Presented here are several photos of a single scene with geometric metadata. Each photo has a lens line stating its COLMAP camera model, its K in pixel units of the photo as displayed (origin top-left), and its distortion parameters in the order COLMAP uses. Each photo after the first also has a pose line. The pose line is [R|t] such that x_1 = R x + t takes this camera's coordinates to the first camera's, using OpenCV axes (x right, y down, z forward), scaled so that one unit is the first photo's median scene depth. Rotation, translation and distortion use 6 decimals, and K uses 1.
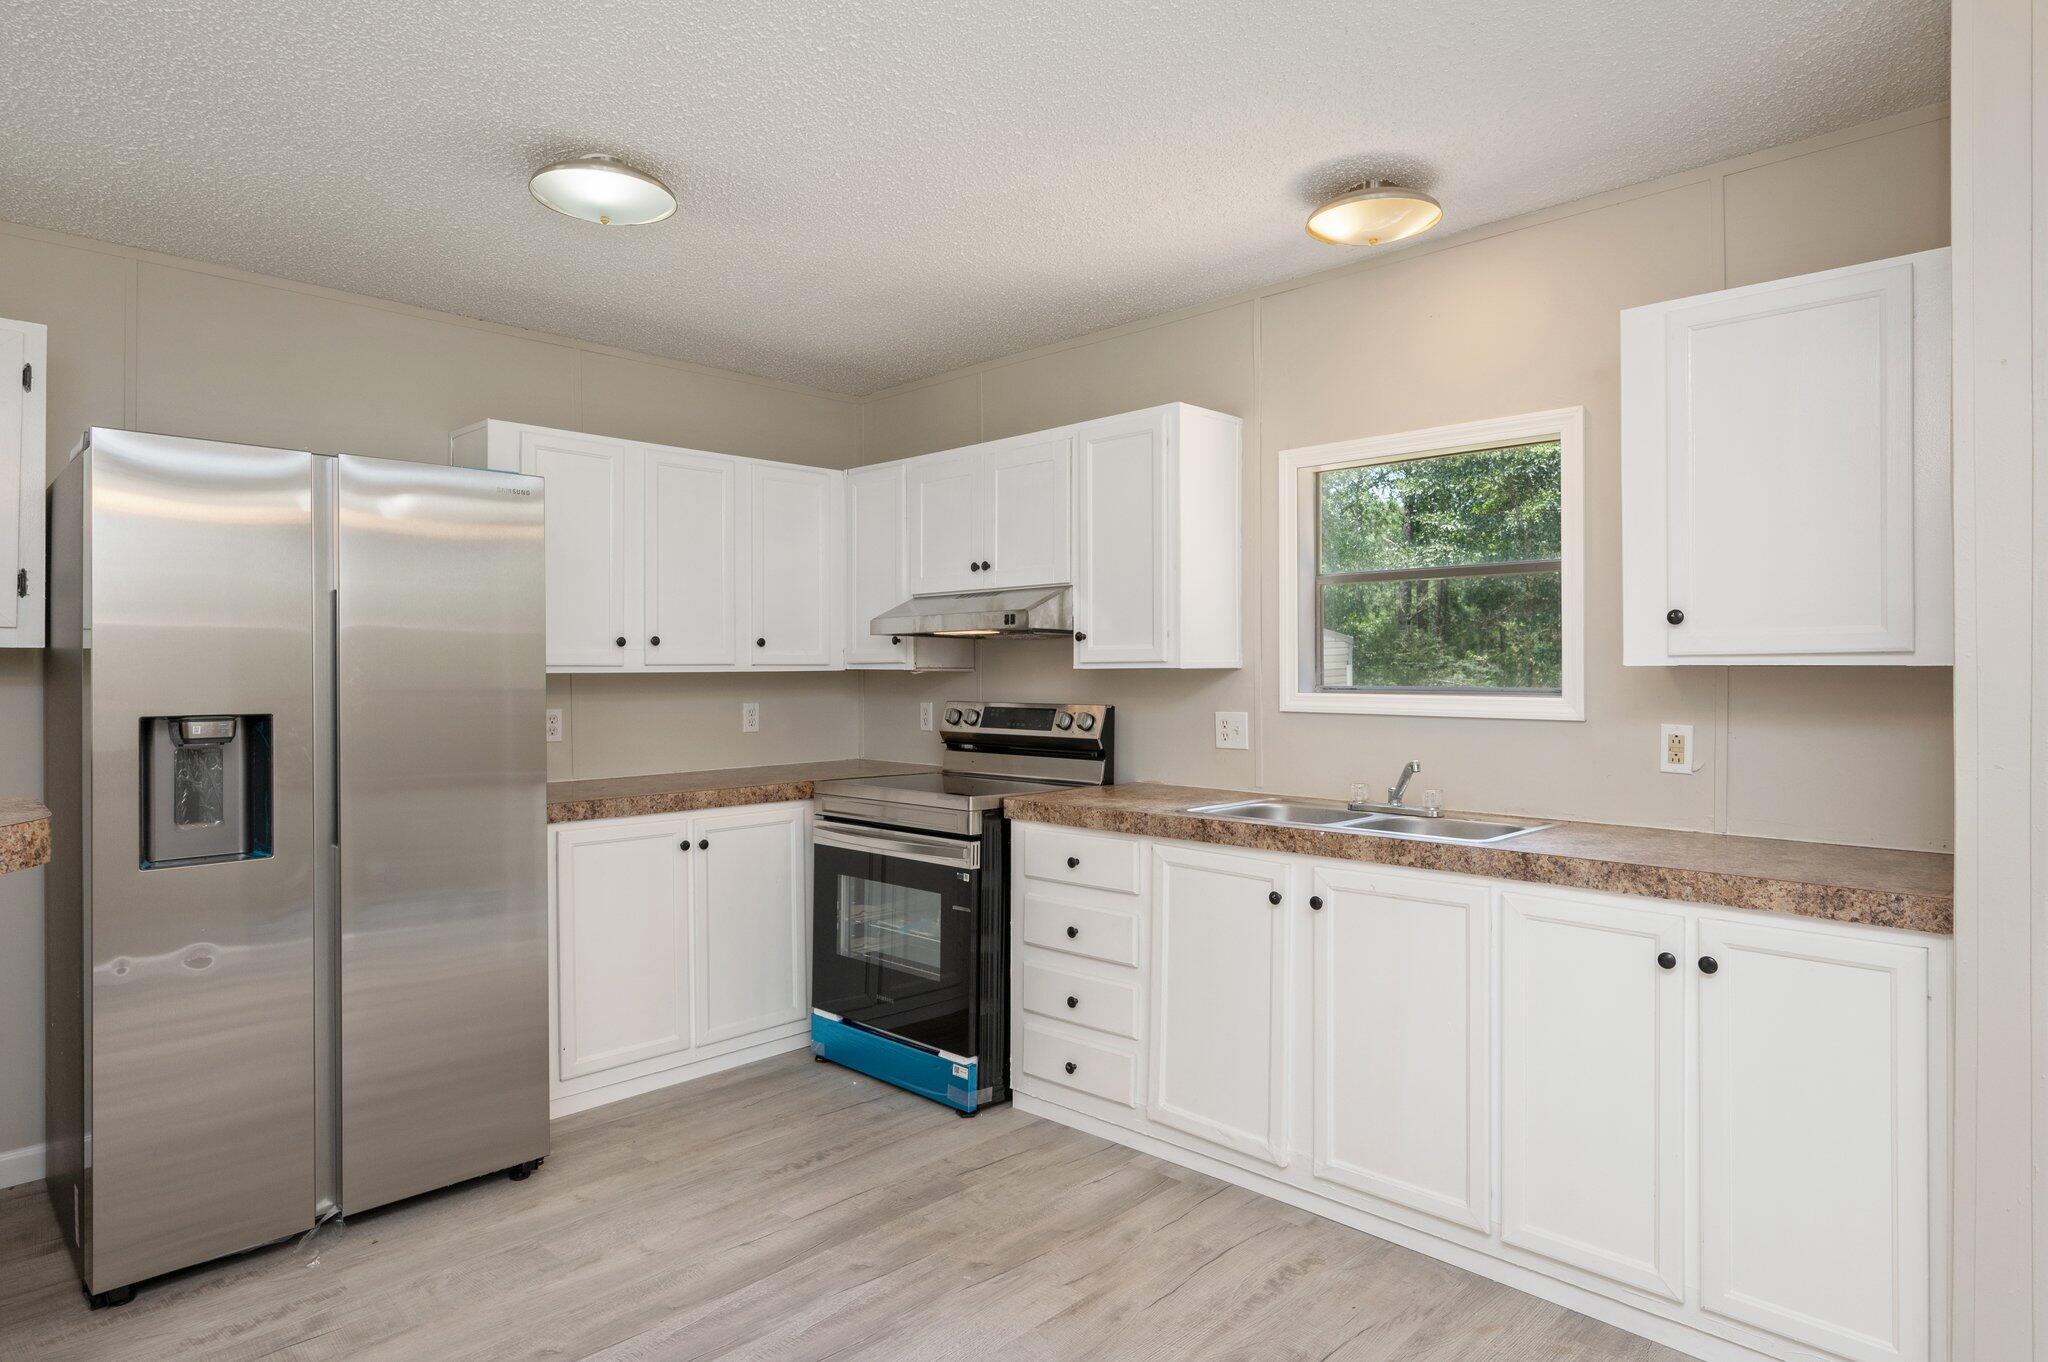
lens RADIAL K [[1156.9, 0, 1015.4], [0, 1156.9, 680.8], [0, 0, 1]] dist [0.002973, -0.000225]
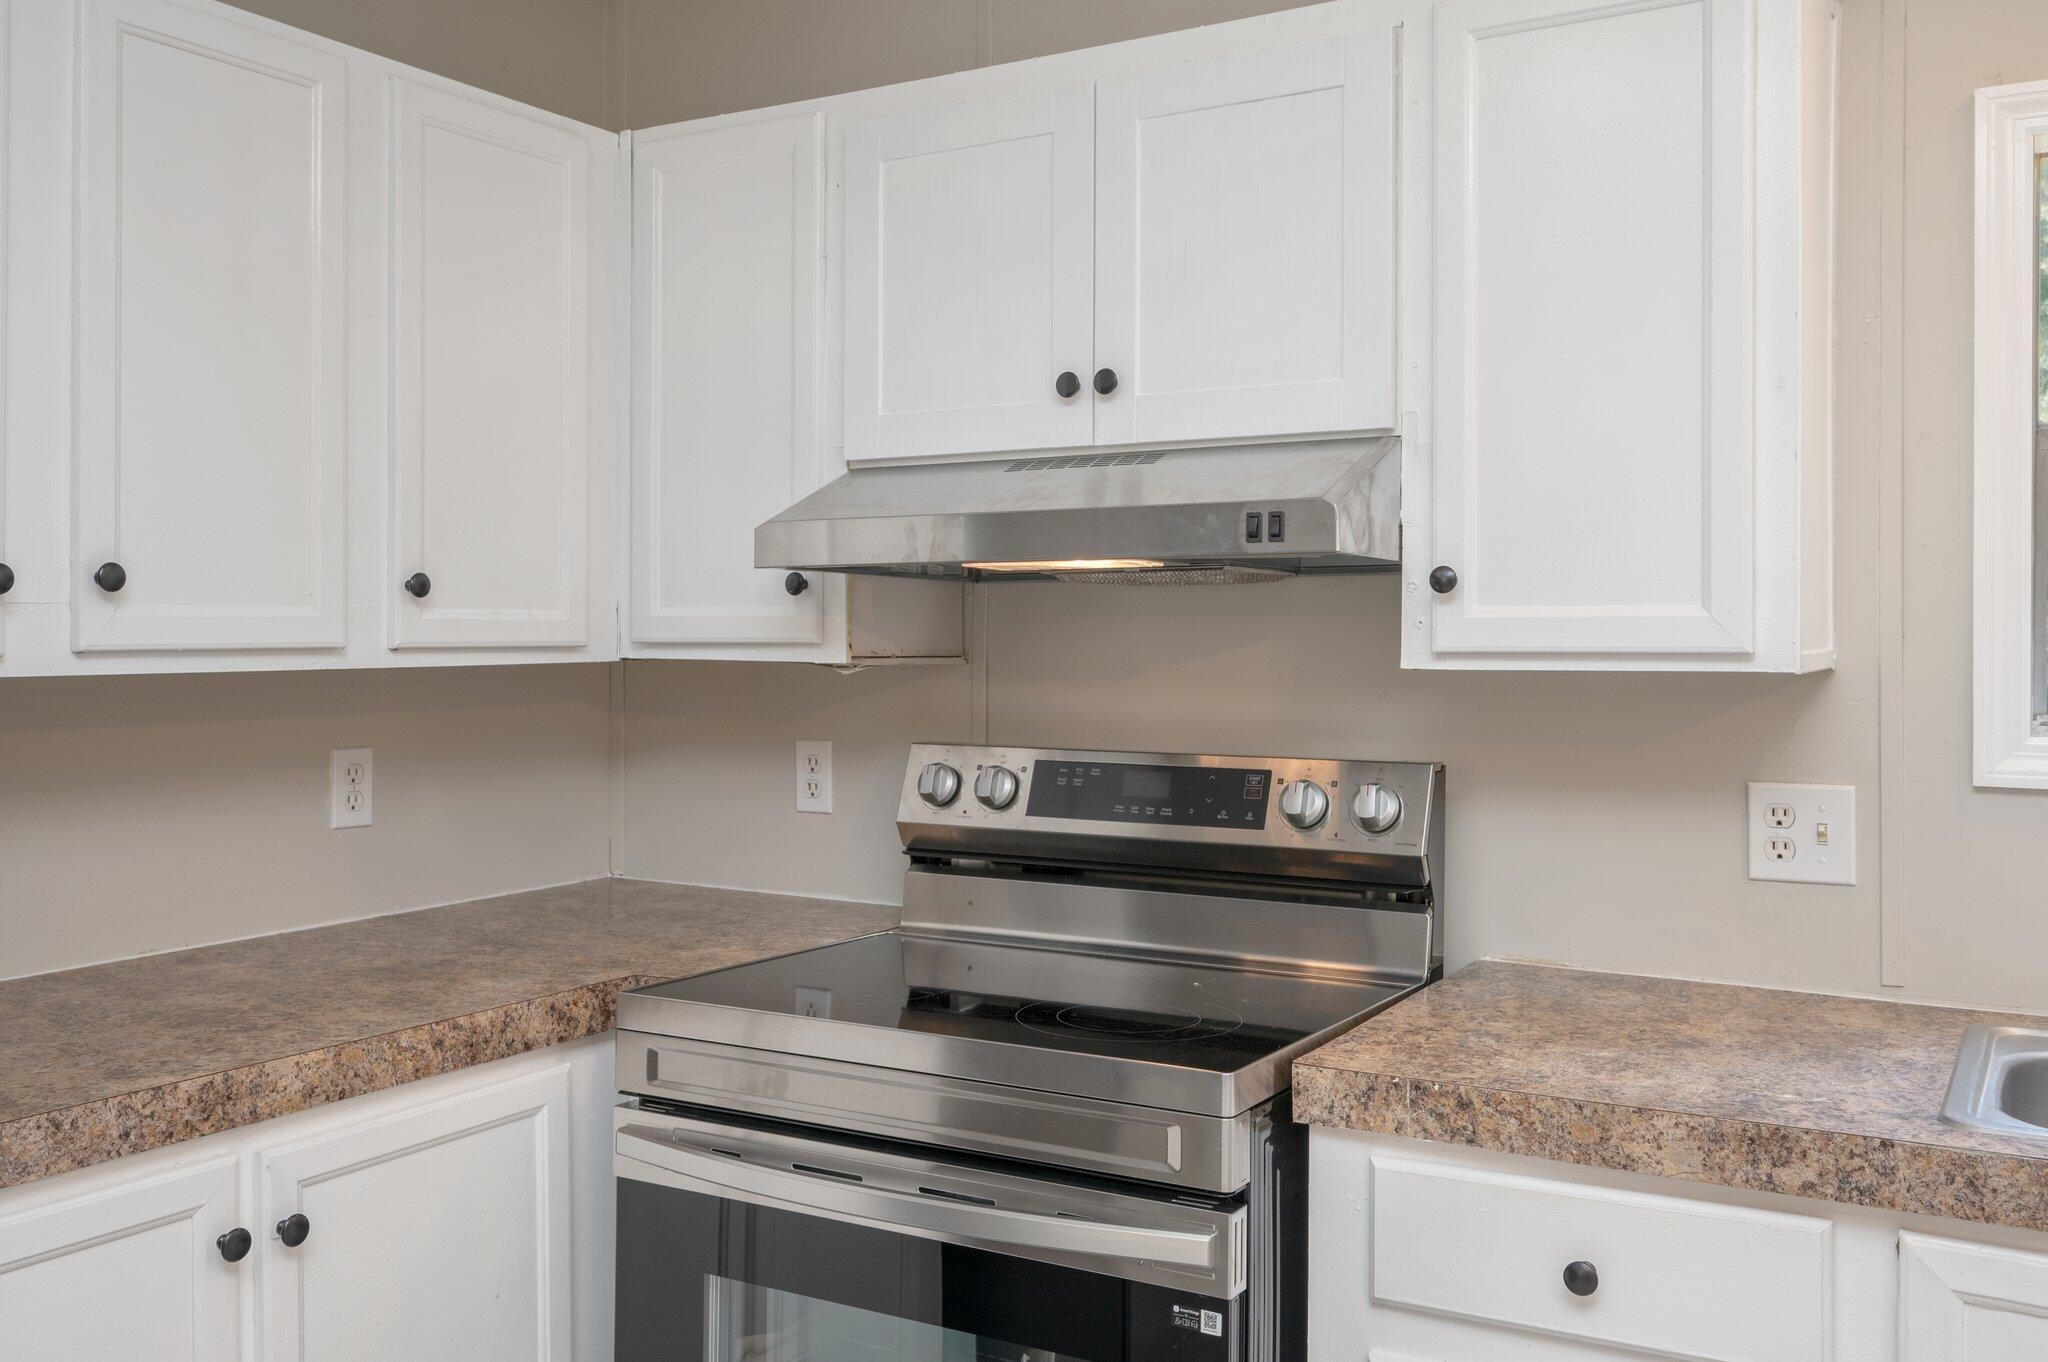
lens RADIAL K [[1818.6, 0, 1024.6], [0, 1818.6, 629.1], [0, 0, 1]] dist [0.001232, 0.002390]
pose [[0.970853, 0.005420, 0.239613, -0.194761], [-0.002594, 0.999923, -0.012107, -0.015297], [-0.239660, 0.011132, 0.970793, 0.470779]]
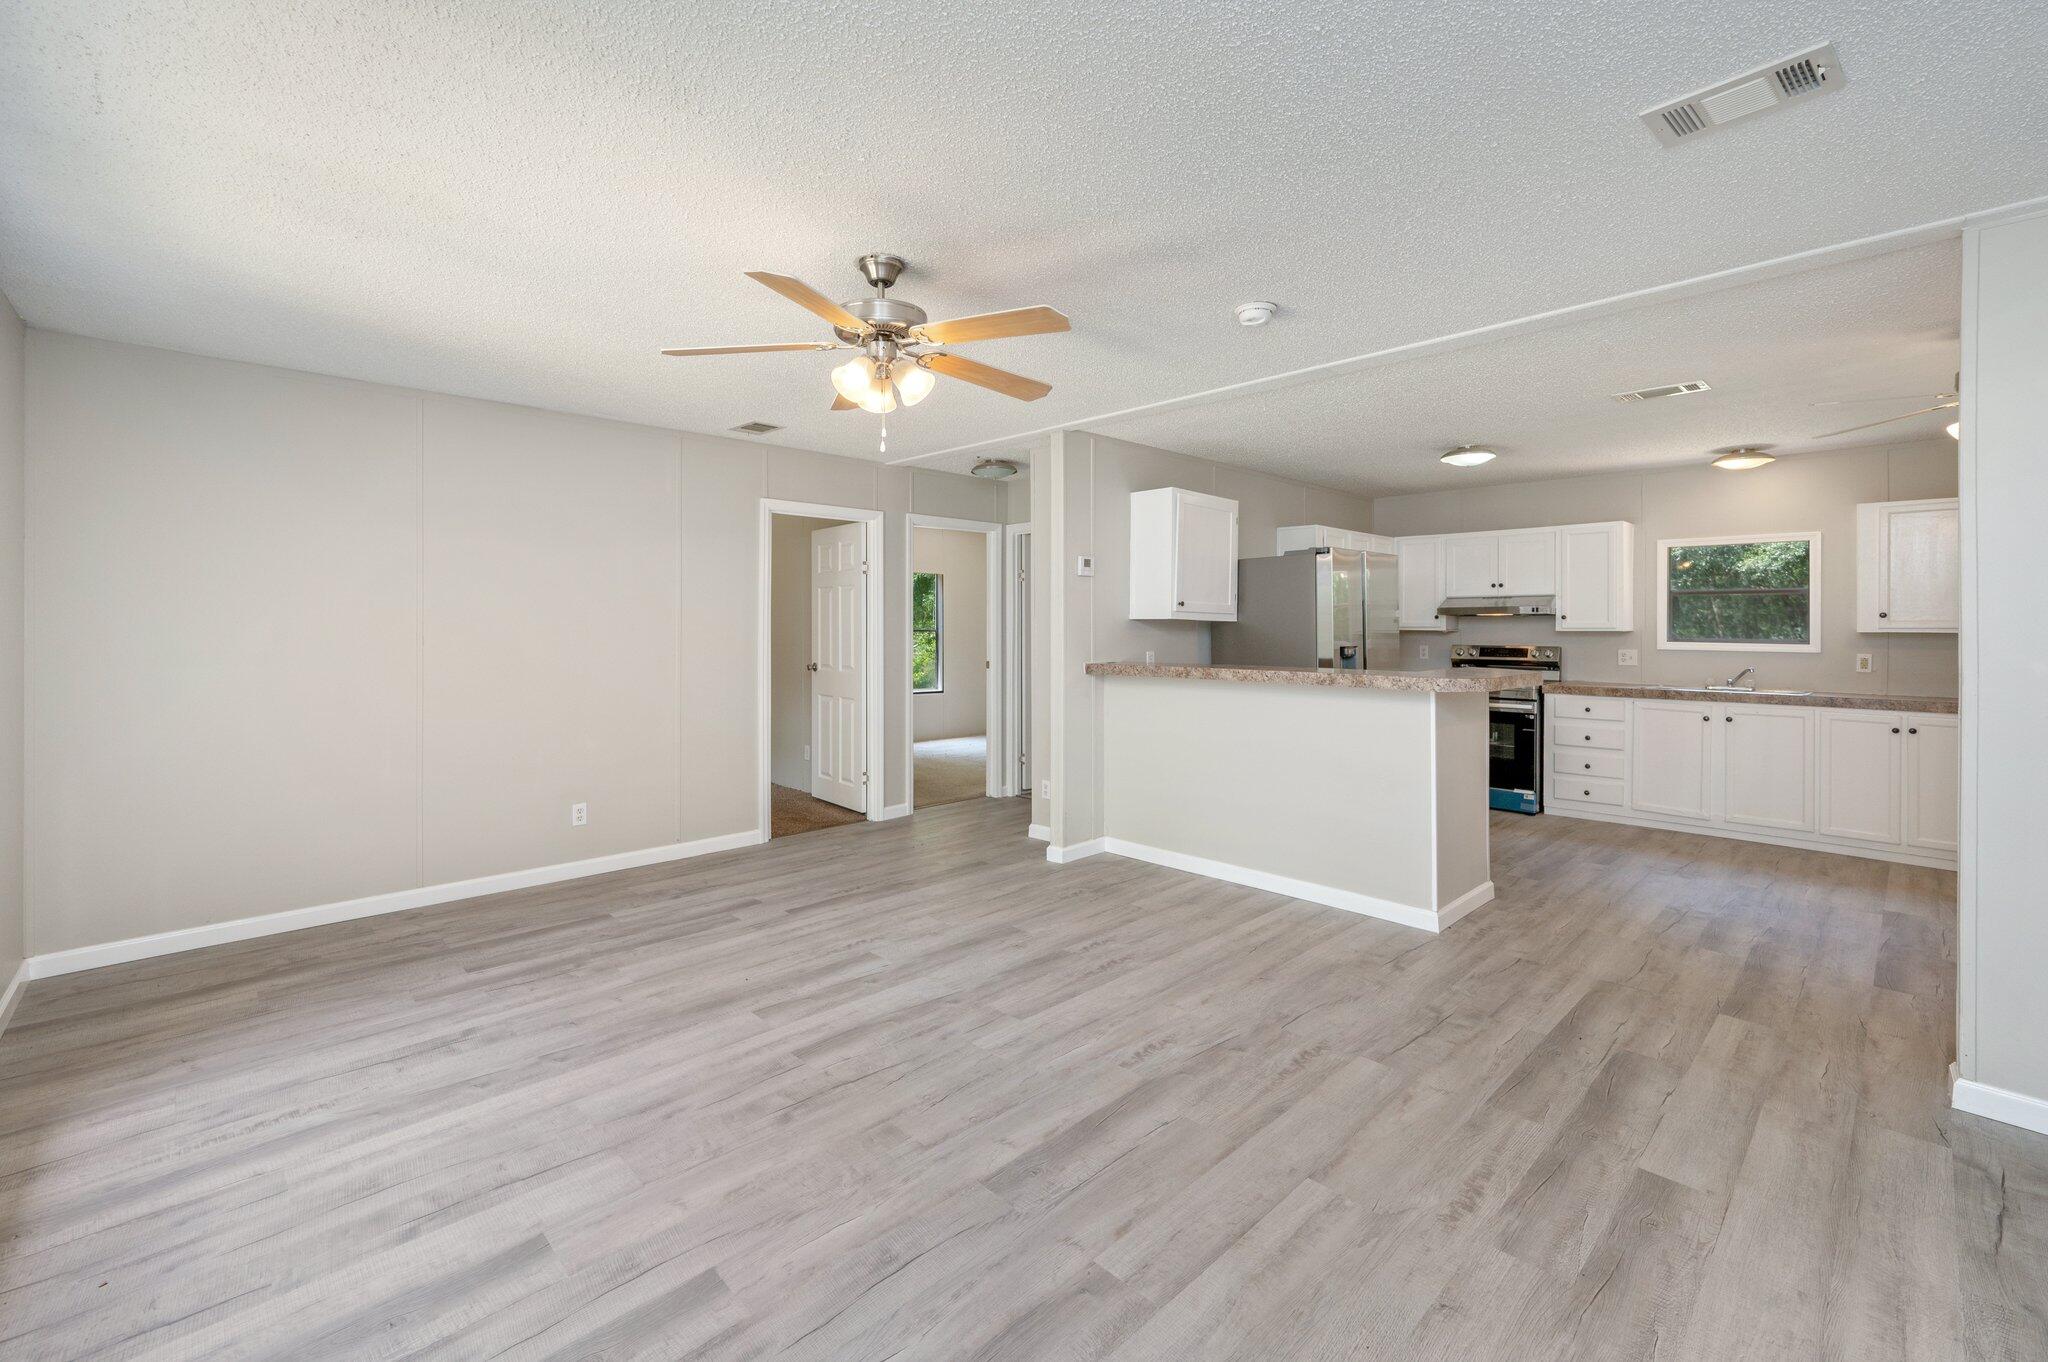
lens RADIAL K [[859.3, 0, 1032.1], [0, 859.3, 634.9], [0, 0, 1]] dist [0.003933, -0.000027]
pose [[0.999761, 0.006461, -0.020895, -0.951187], [-0.006524, 0.999974, -0.002920, 0.009416], [0.020875, 0.003055, 0.999777, -0.743893]]
